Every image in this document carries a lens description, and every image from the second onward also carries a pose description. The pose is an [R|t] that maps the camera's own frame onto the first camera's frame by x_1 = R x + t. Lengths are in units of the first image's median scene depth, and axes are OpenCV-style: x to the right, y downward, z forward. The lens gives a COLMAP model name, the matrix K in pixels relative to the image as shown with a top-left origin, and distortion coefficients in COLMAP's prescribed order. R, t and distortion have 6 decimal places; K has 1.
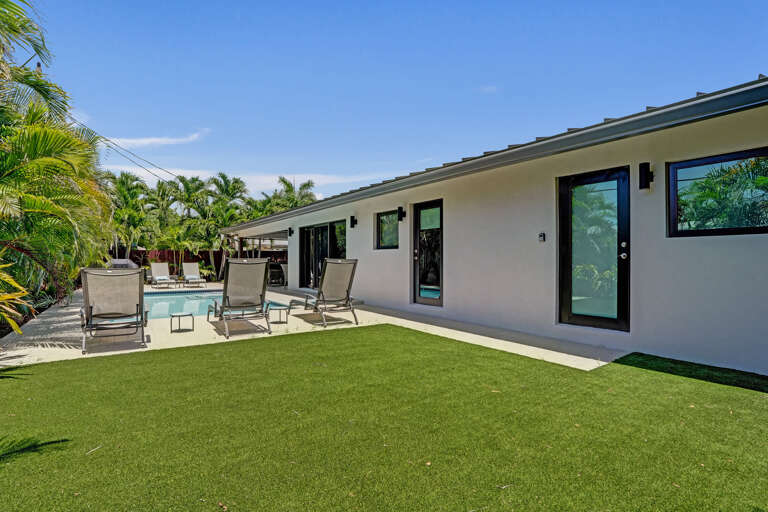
lens RADIAL K [[357.8, 0, 378.9], [0, 357.8, 255.9], [0, 0, 1]] dist [-0.024117, -0.000001]
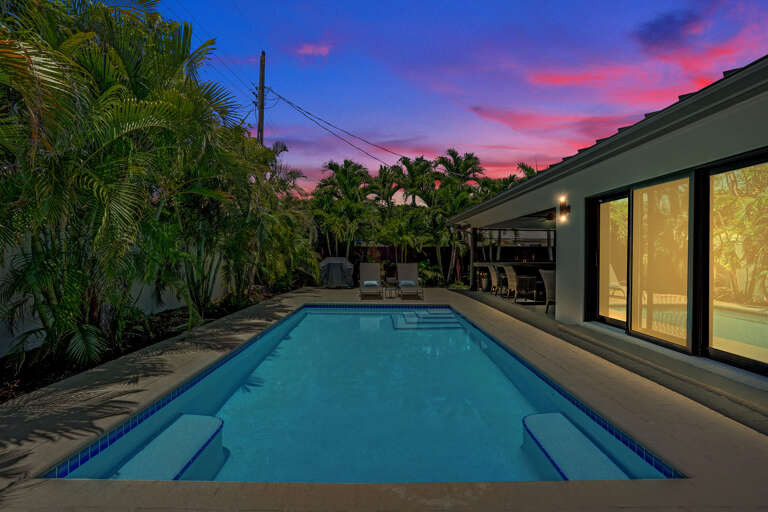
lens RADIAL K [[357.8, 0, 378.7], [0, 357.8, 254.4], [0, 0, 1]] dist [-0.024117, -0.000001]
pose [[0.799667, -0.000147, -0.600444, -0.099635], [0.002954, 0.999989, 0.003690, -0.001019], [0.600437, -0.004724, 0.799658, 0.284641]]
